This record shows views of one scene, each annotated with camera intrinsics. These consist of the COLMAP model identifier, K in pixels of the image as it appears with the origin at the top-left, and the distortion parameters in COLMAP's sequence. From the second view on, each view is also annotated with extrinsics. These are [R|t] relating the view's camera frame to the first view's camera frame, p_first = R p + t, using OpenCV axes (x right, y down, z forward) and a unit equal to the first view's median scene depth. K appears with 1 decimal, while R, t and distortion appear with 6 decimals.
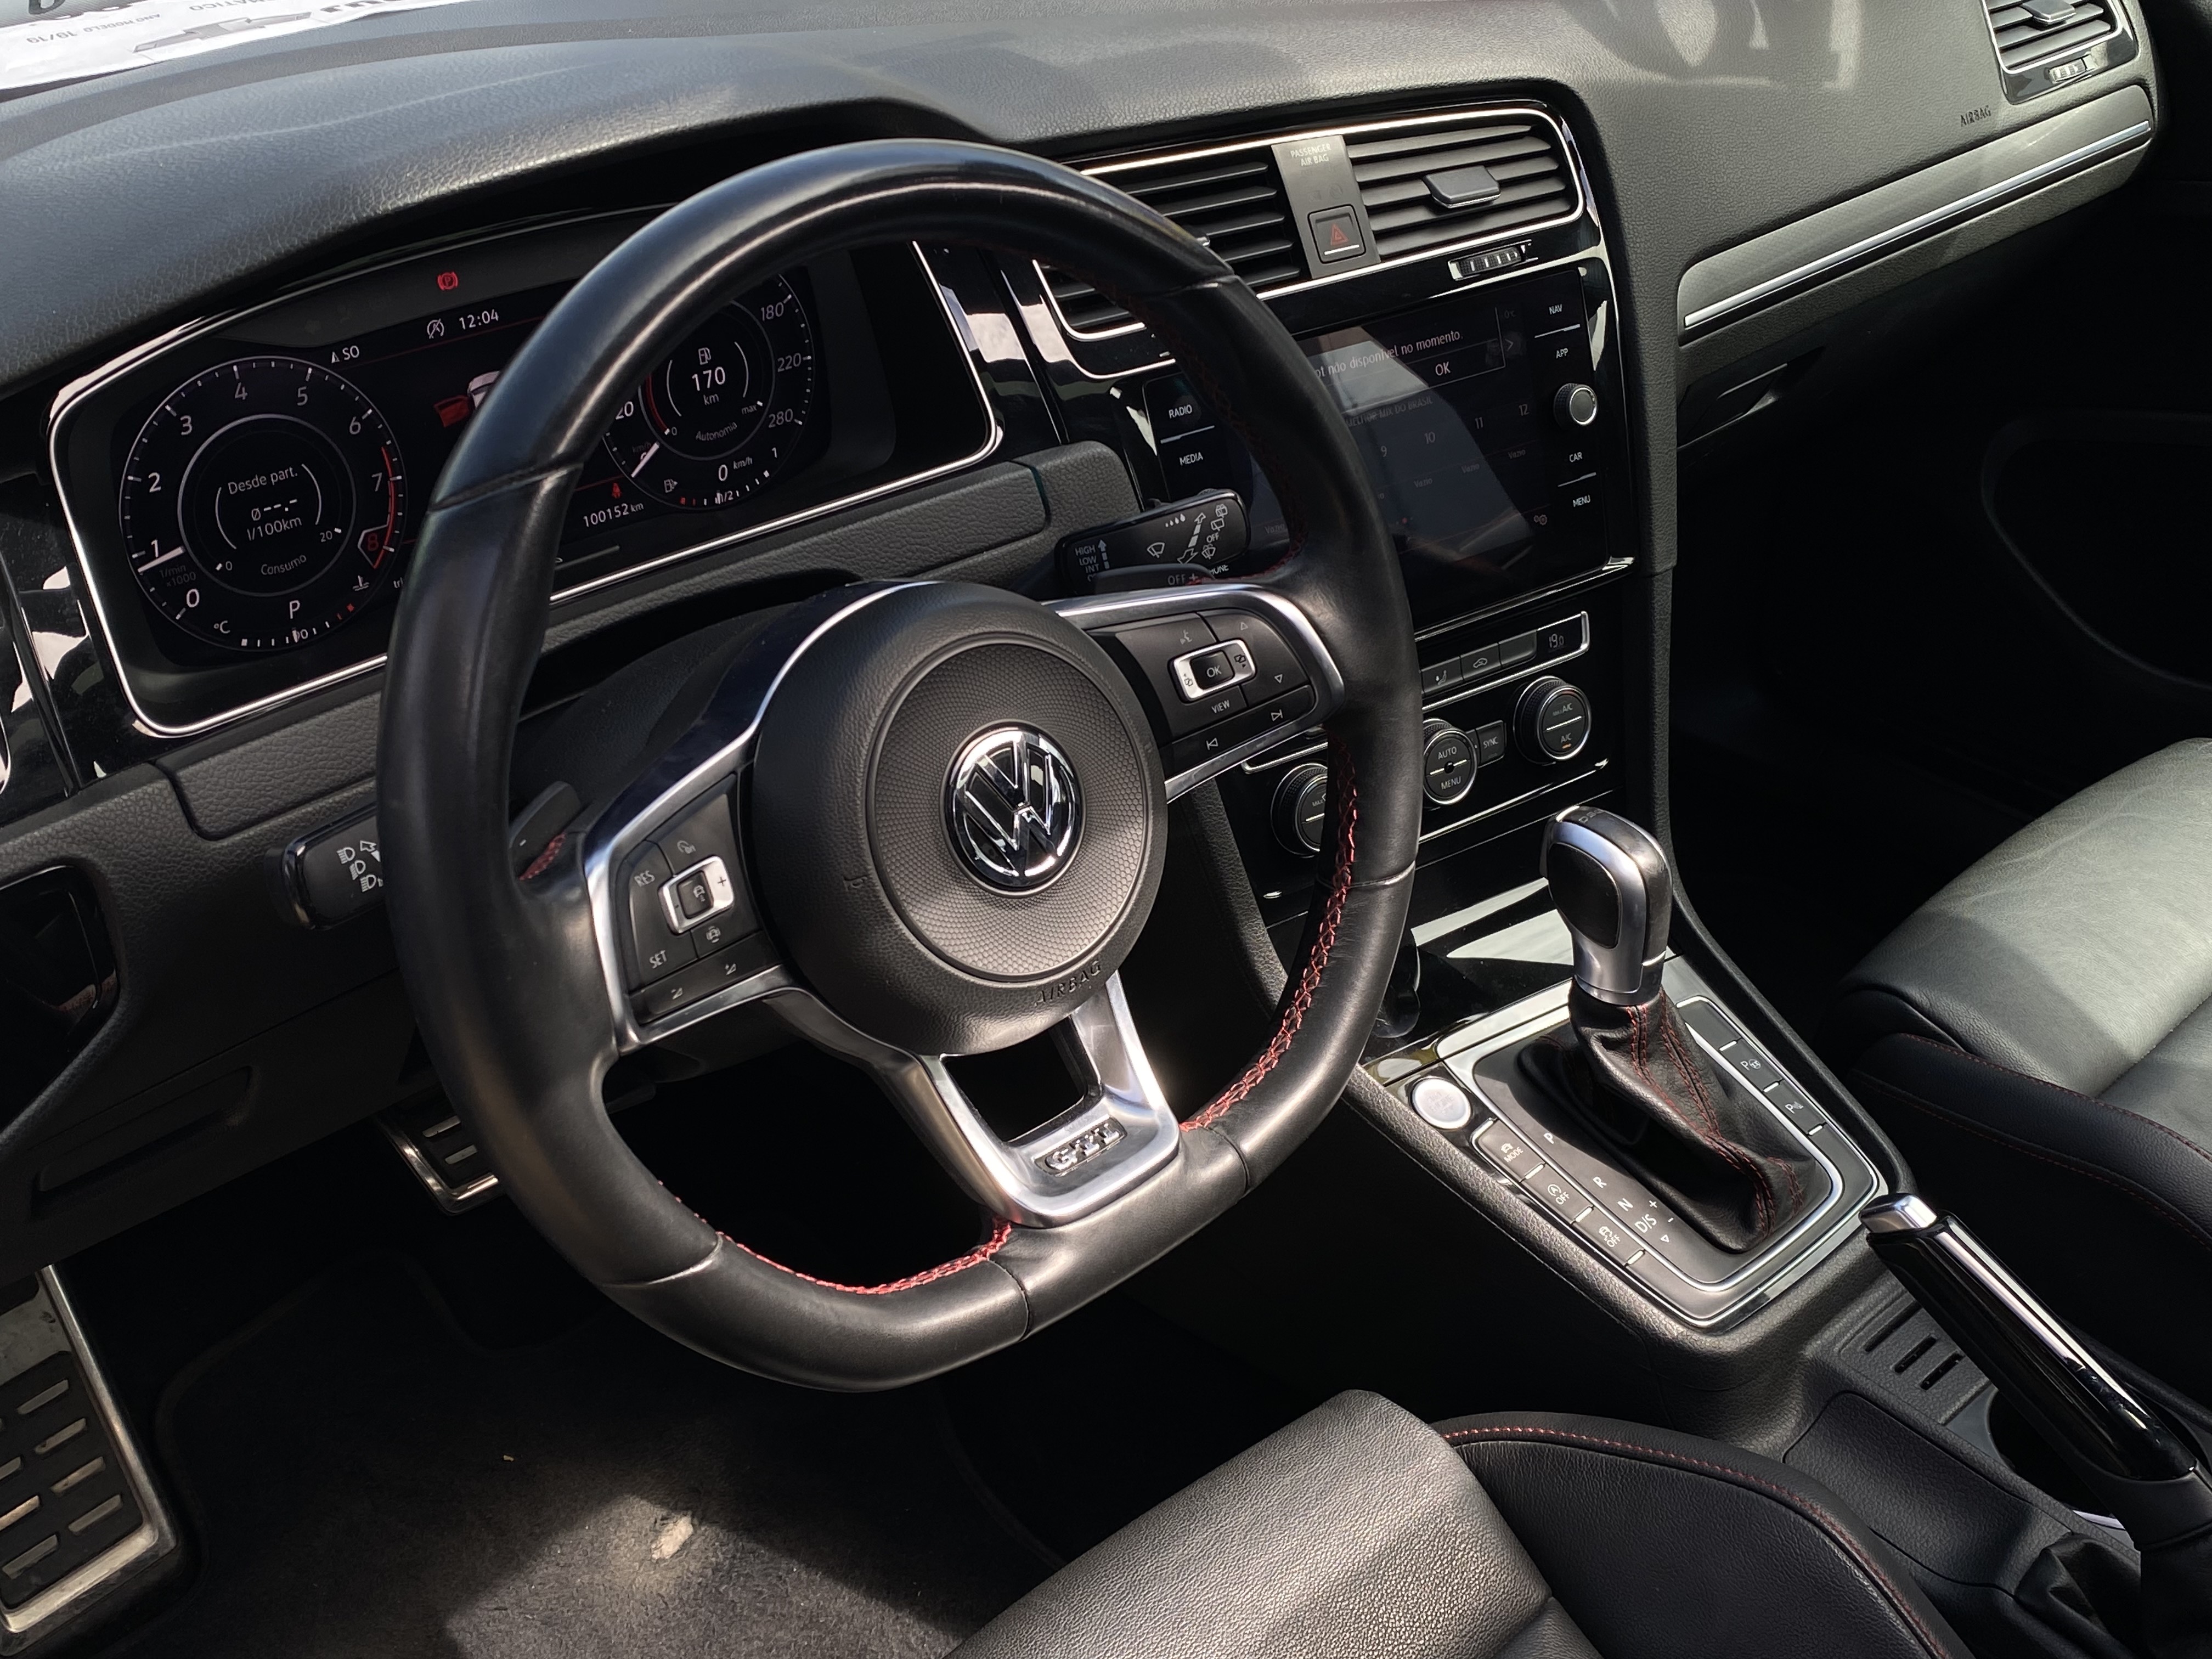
lens RADIAL K [[2384.3, 0, 1034.1], [0, 2384.3, 857.3], [0, 0, 1]] dist [0.056972, 0.000000]
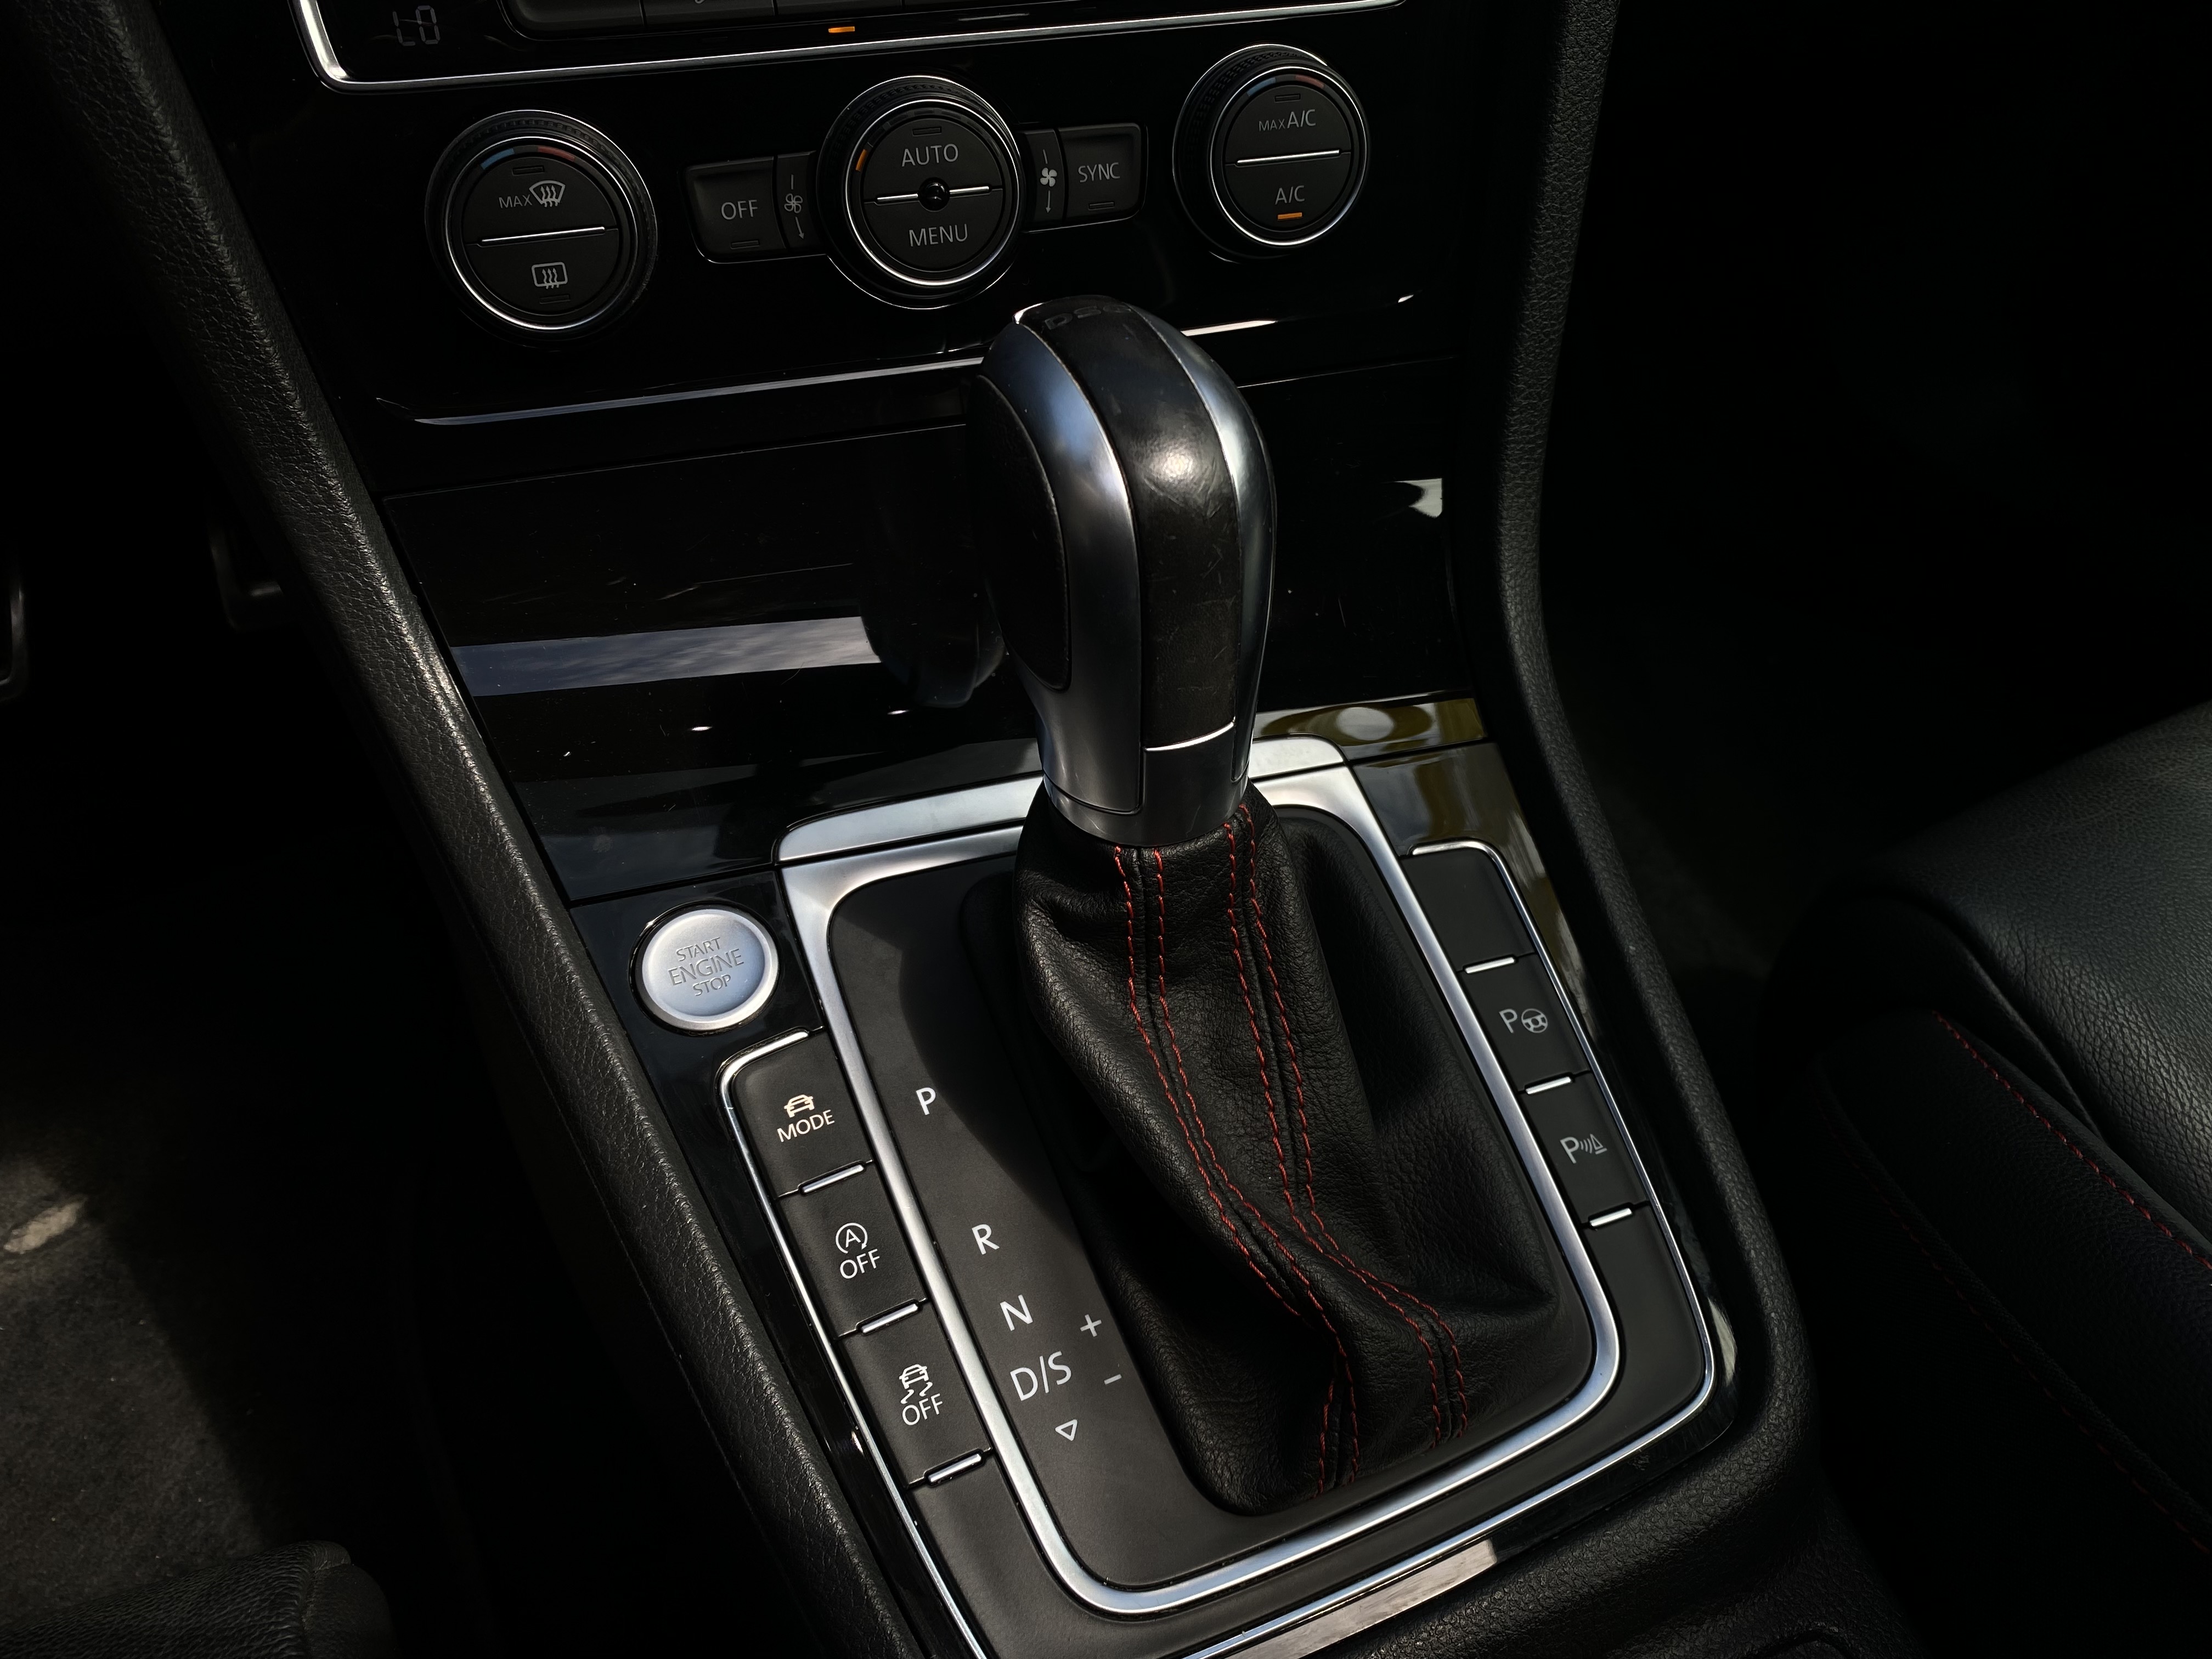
lens RADIAL K [[1661.0, 0, 1105.4], [0, 1661.0, 836.7], [0, 0, 1]] dist [0.032731, -0.058287]
pose [[0.950989, 0.217305, -0.219997, 0.330577], [-0.174524, 0.964486, 0.198262, 0.009148], [0.255267, -0.150150, 0.955141, 0.807068]]
